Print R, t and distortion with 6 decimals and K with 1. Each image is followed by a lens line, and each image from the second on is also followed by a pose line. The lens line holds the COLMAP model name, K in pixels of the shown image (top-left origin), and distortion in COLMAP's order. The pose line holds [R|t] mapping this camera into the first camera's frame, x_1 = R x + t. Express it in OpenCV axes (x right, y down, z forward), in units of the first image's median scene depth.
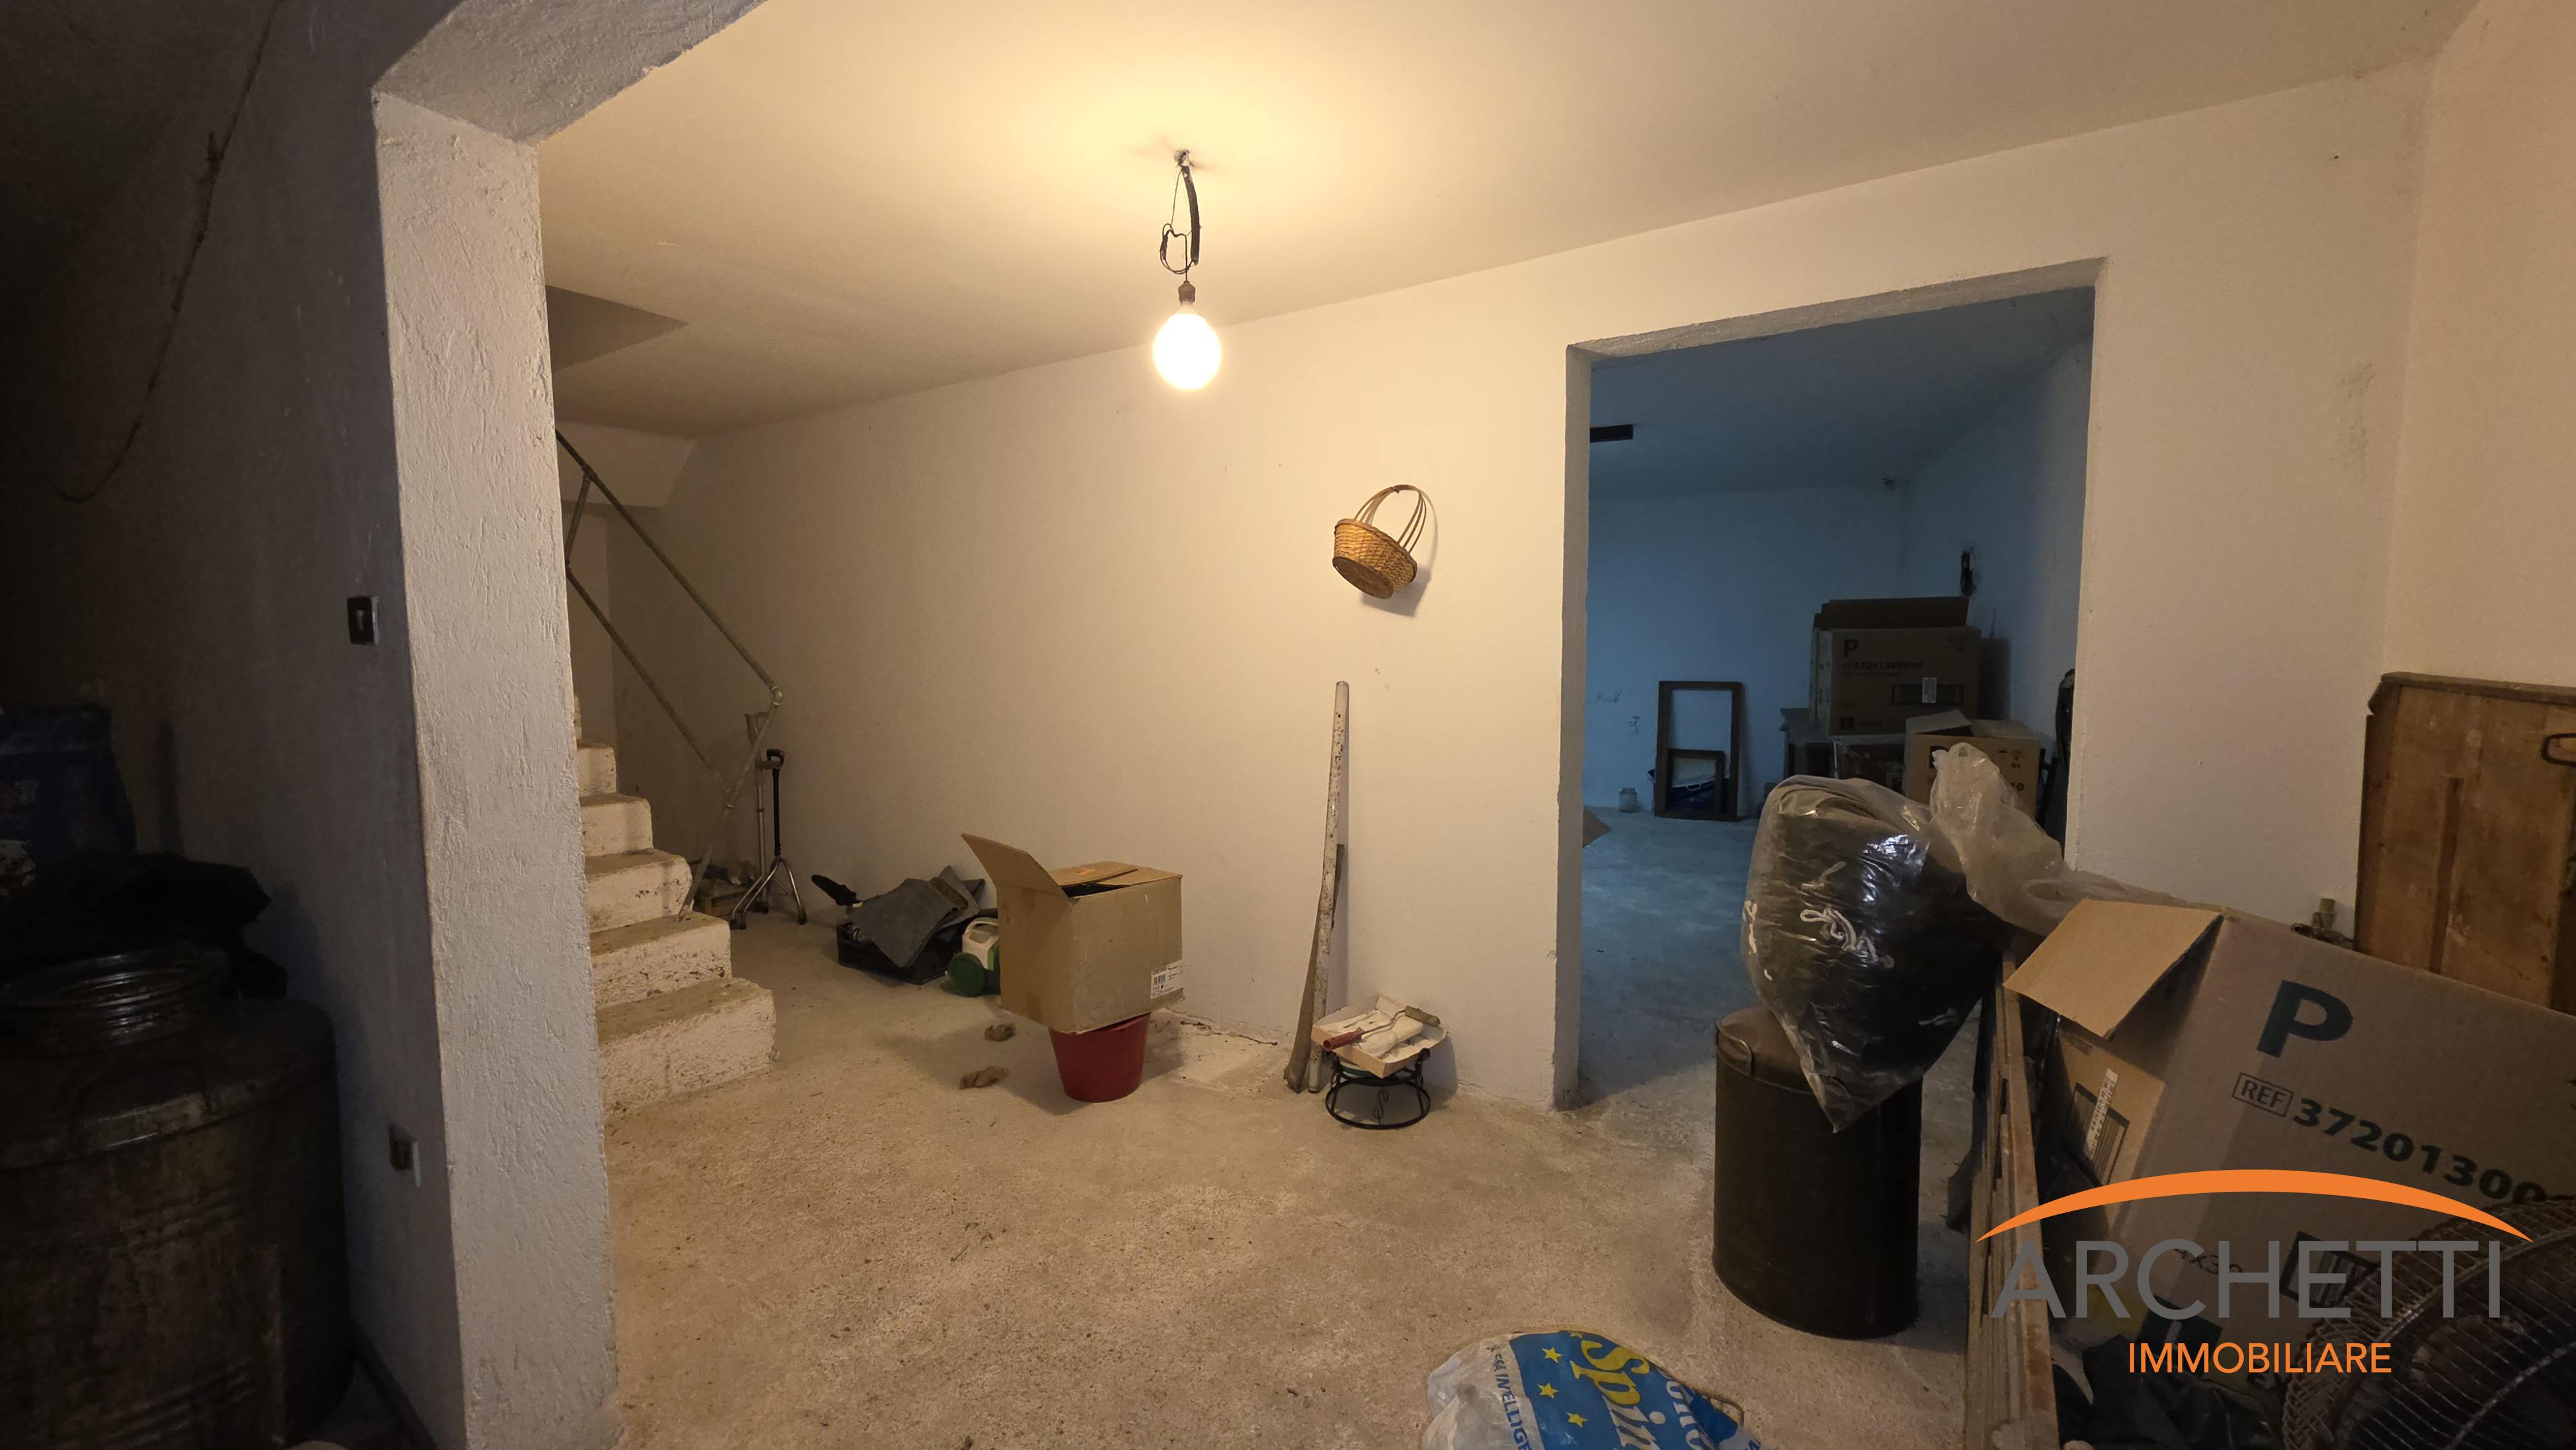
lens RADIAL K [[1031.4, 0, 1276.3], [0, 1031.4, 718.6], [0, 0, 1]] dist [-0.003848, 0.002292]
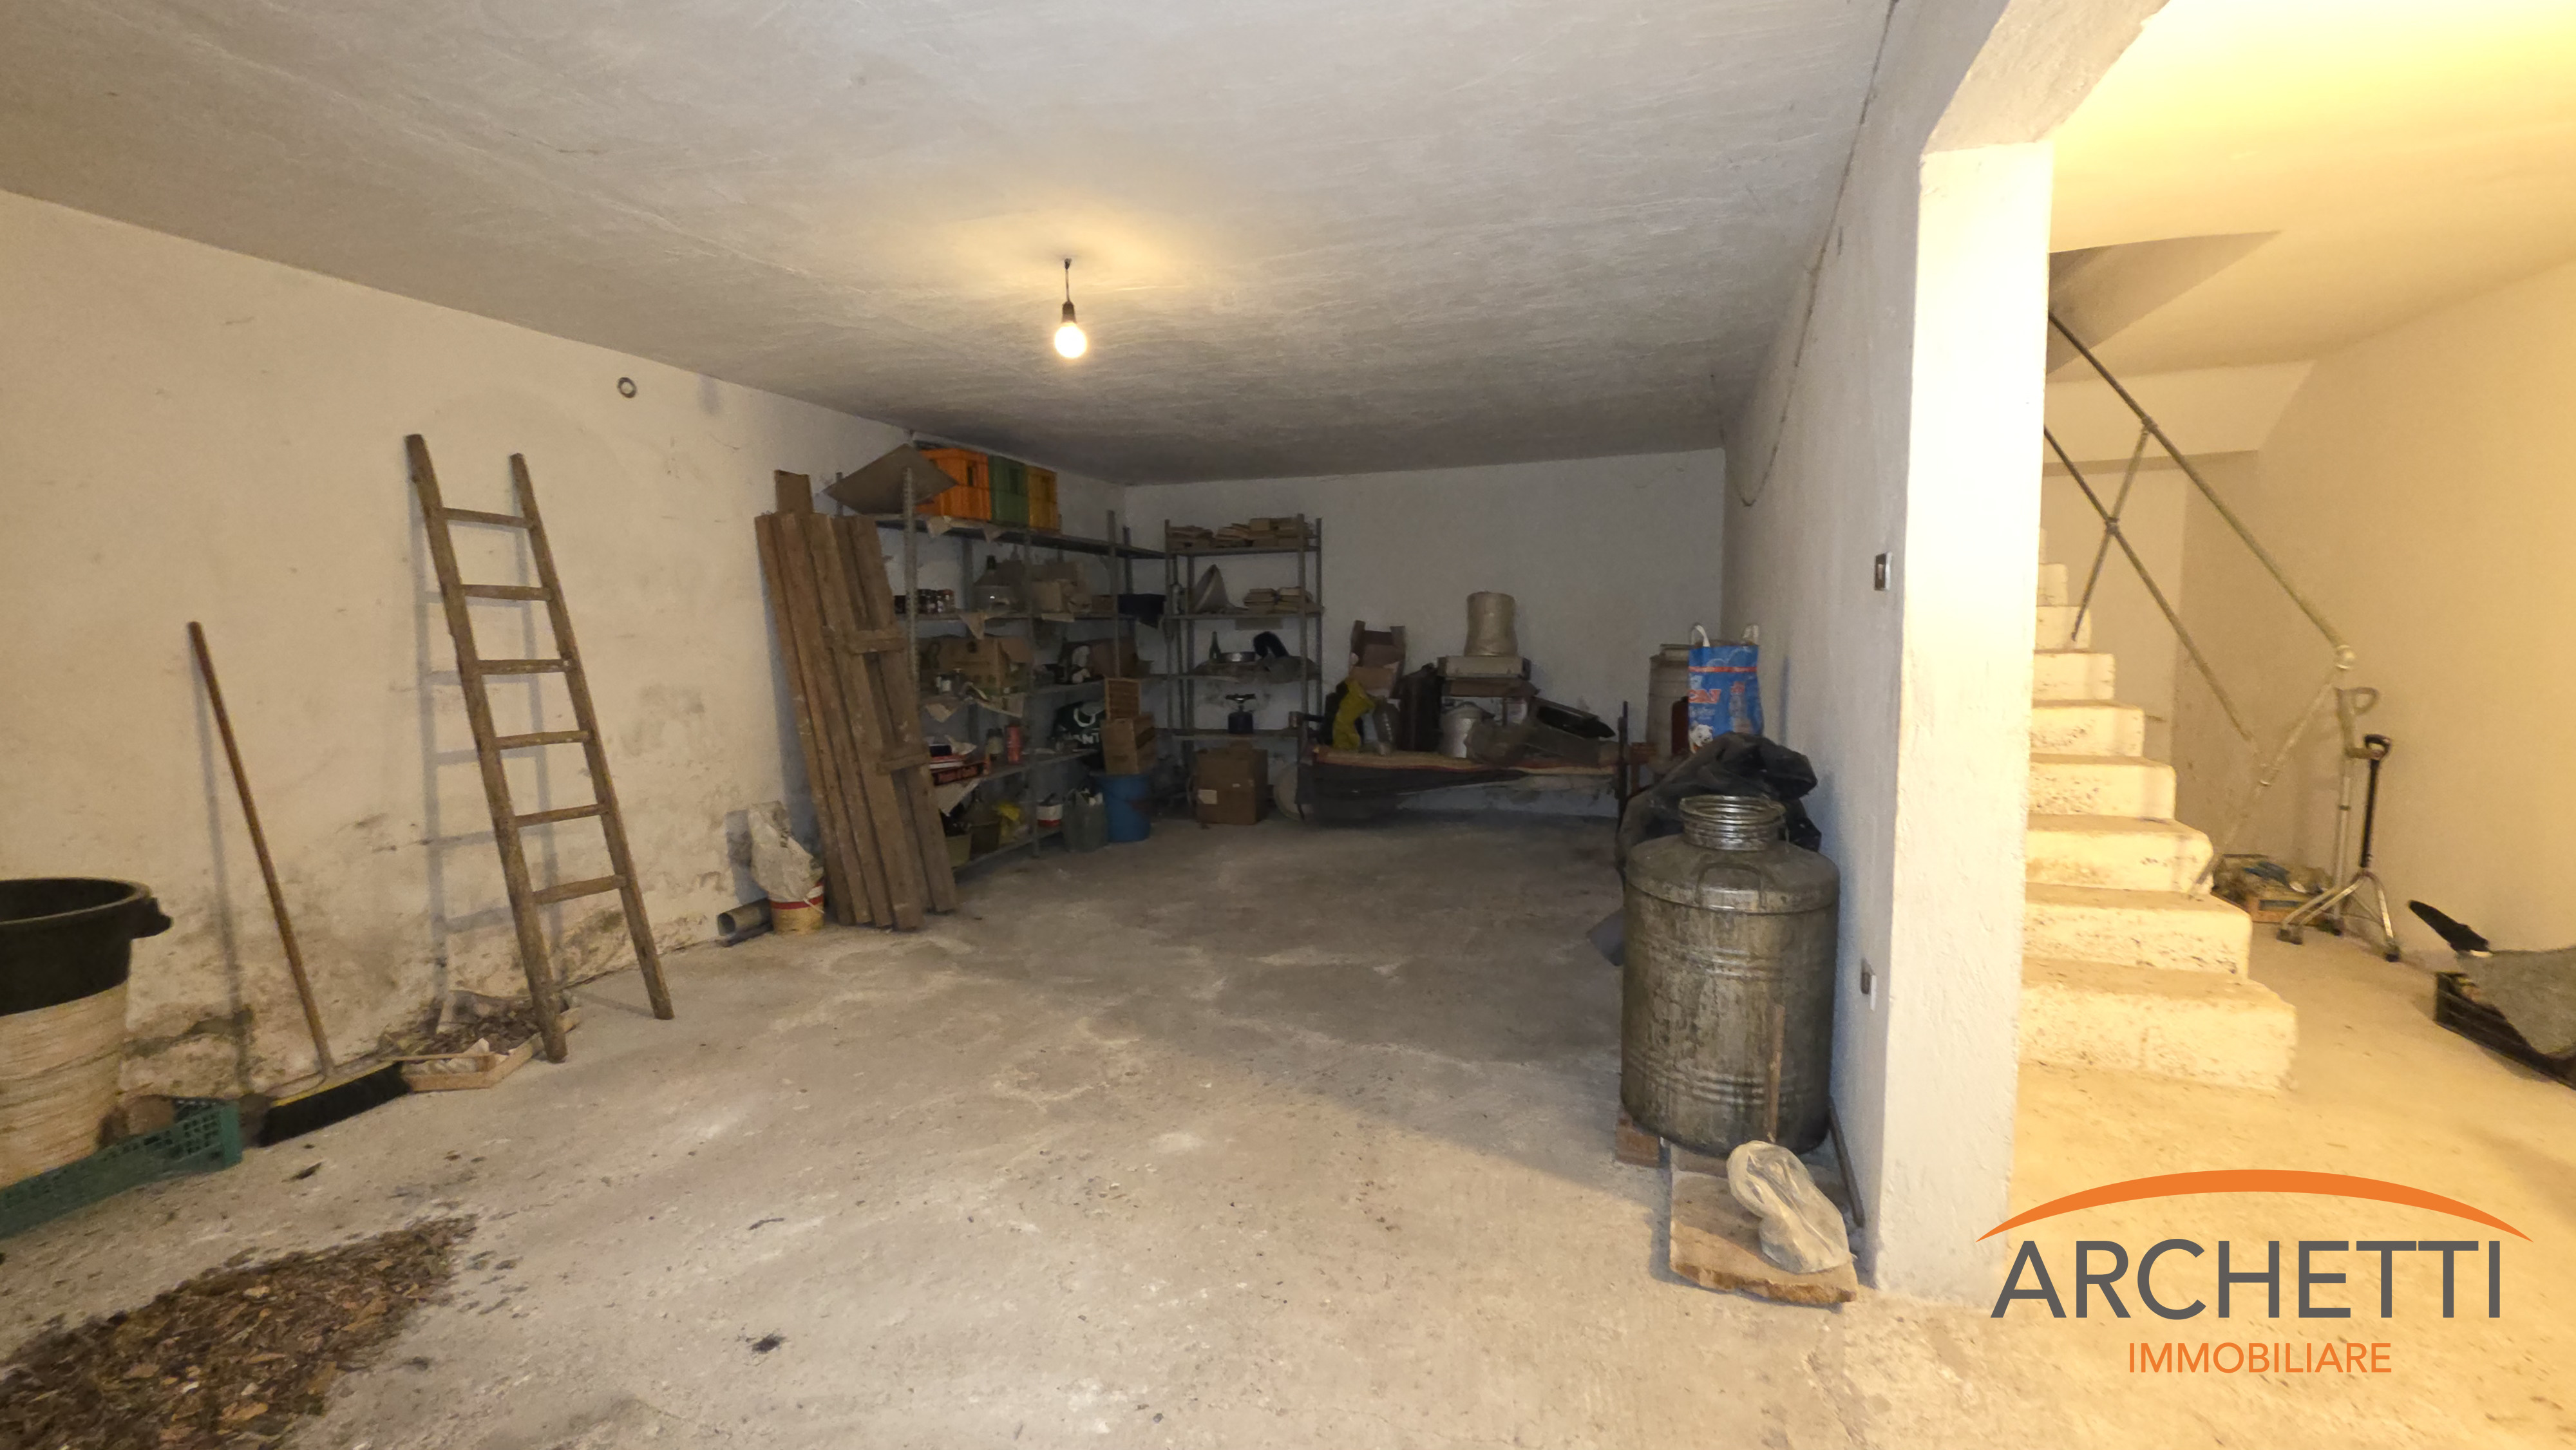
lens RADIAL K [[1031.4, 0, 1291.9], [0, 1031.4, 714.3], [0, 0, 1]] dist [-0.003848, 0.002292]
pose [[0.265735, 0.084470, -0.960338, 0.121581], [-0.063586, 0.995520, 0.069970, 0.026426], [0.961947, 0.042470, 0.269915, -0.044063]]
